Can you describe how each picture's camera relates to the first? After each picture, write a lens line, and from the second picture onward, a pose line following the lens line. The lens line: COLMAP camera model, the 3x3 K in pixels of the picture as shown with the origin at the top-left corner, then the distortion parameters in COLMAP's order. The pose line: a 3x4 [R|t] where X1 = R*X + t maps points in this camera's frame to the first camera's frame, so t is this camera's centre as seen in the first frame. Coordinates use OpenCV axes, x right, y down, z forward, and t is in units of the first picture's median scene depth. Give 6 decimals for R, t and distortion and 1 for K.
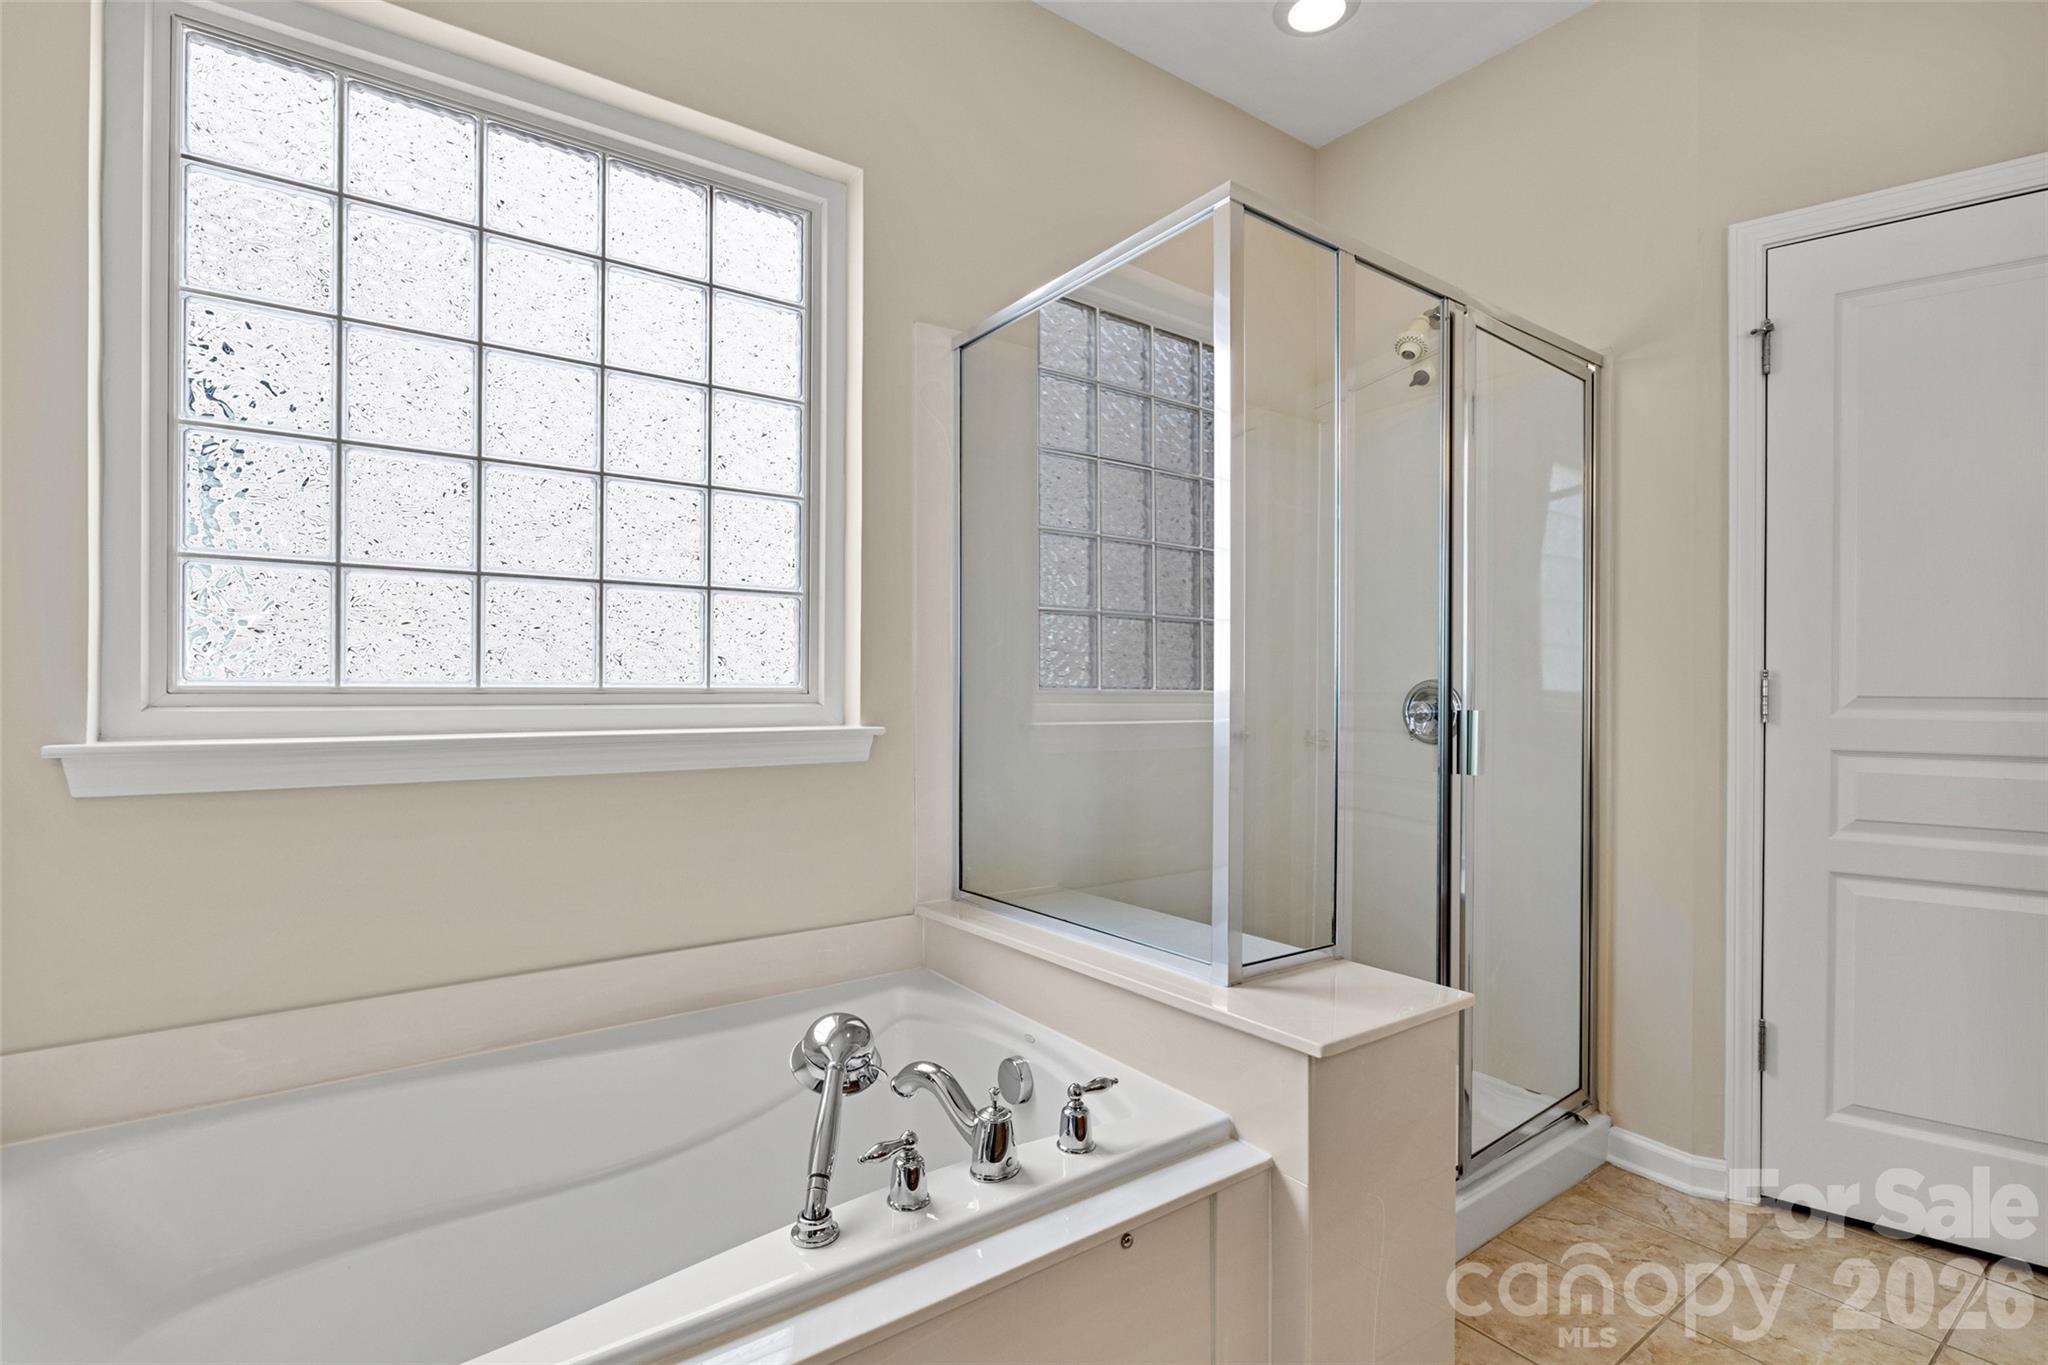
lens RADIAL K [[969.3, 0, 1024.0], [0, 969.3, 682.5], [0, 0, 1]] dist [-0.006419, -0.001013]
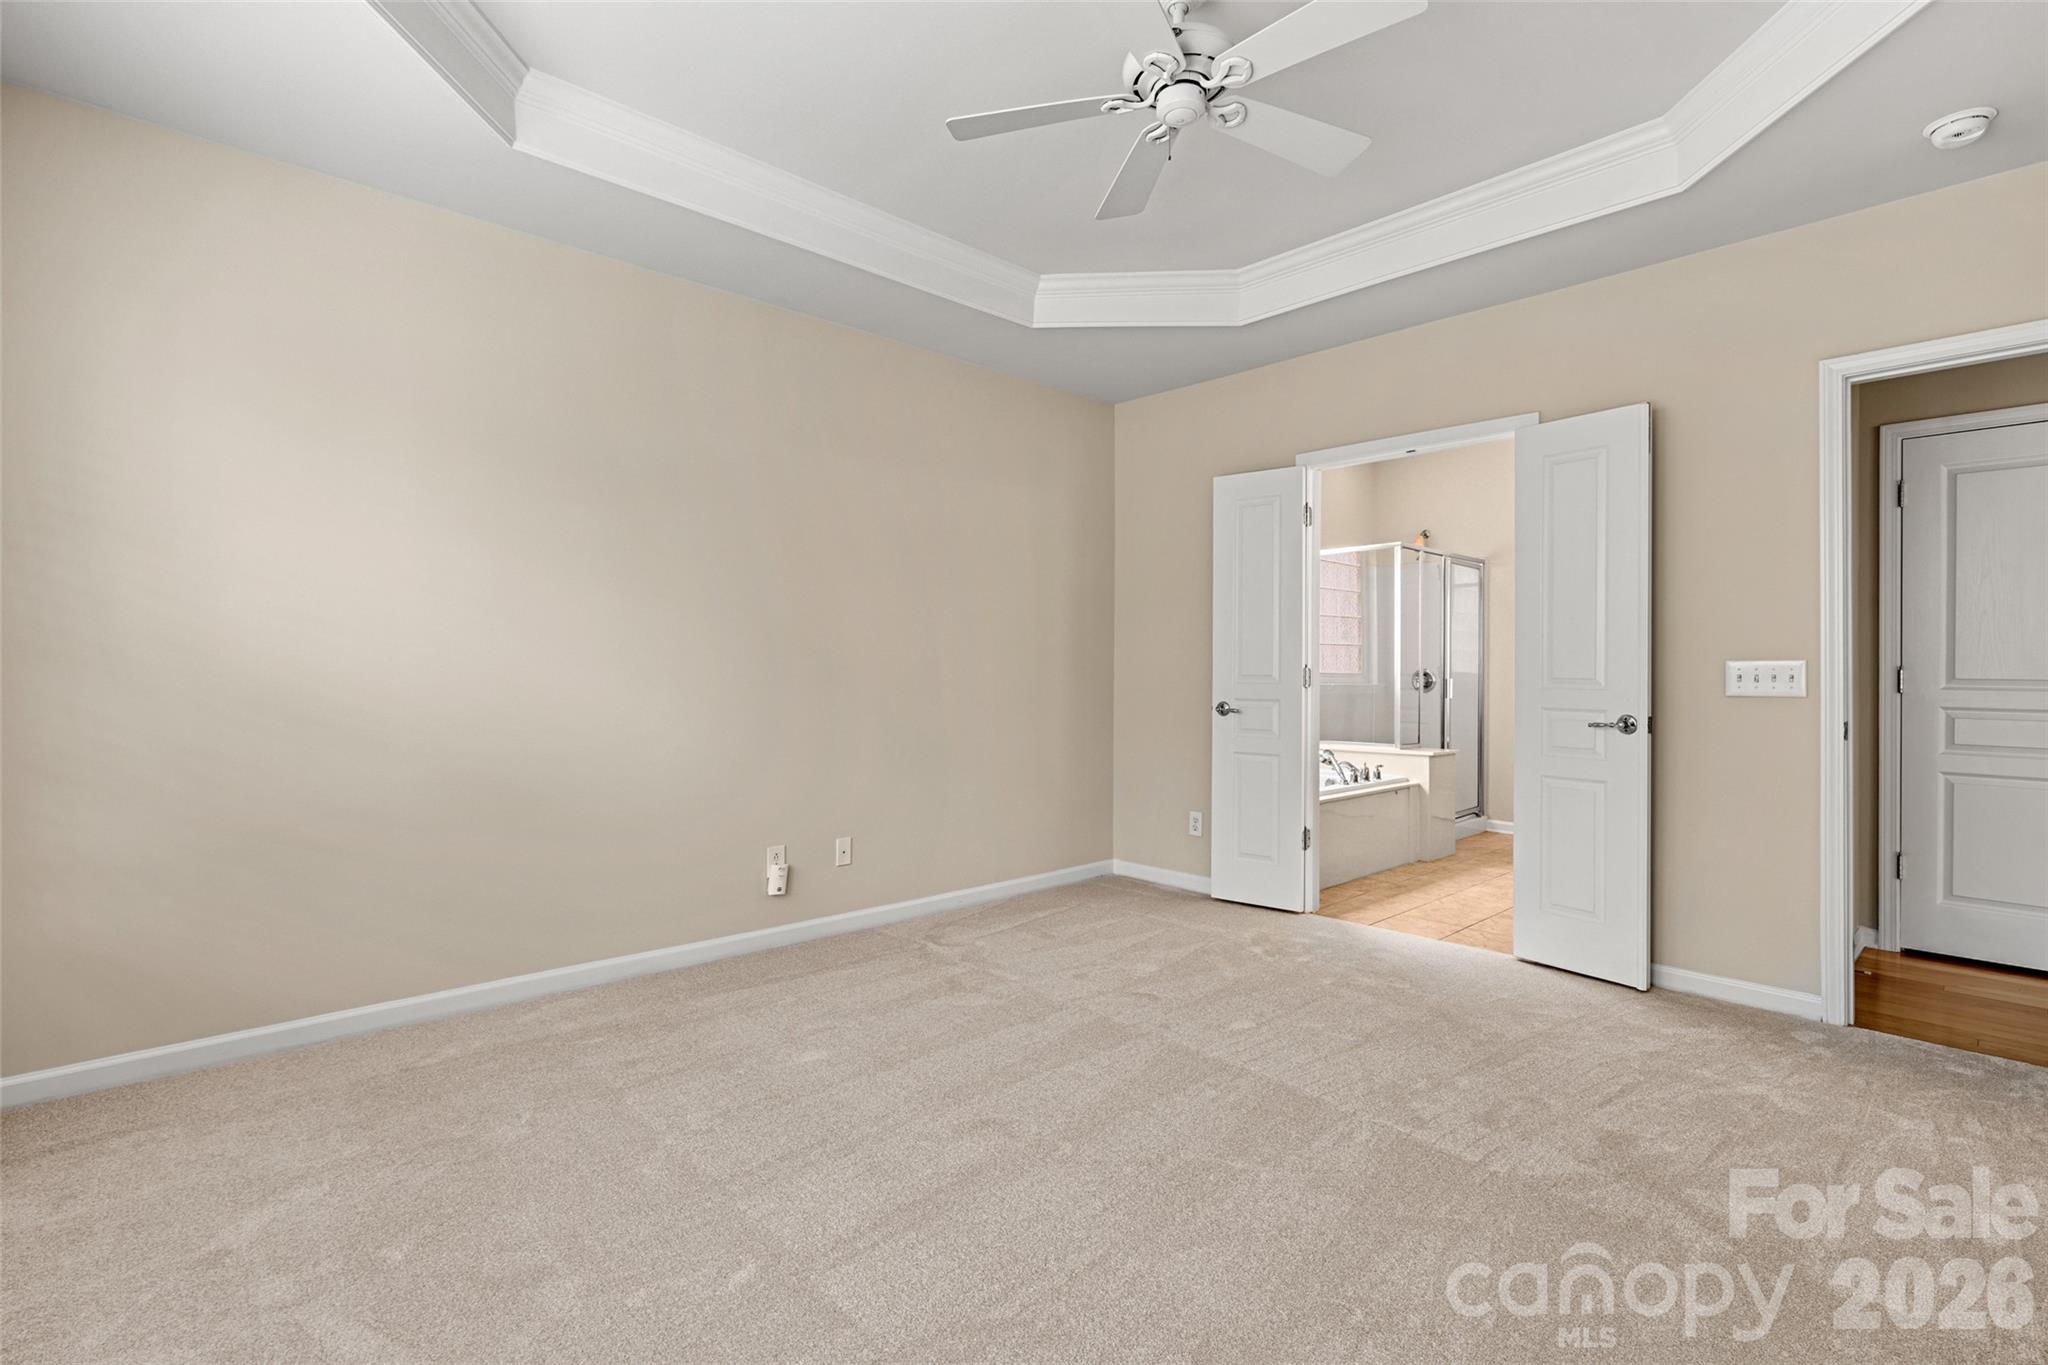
lens RADIAL K [[969.3, 0, 1024.0], [0, 969.3, 682.5], [0, 0, 1]] dist [-0.006419, -0.001013]
pose [[0.992425, -0.007335, 0.122635, -2.182056], [0.004762, 0.999763, 0.021254, -0.056605], [-0.122761, -0.020509, 0.992224, -3.302986]]
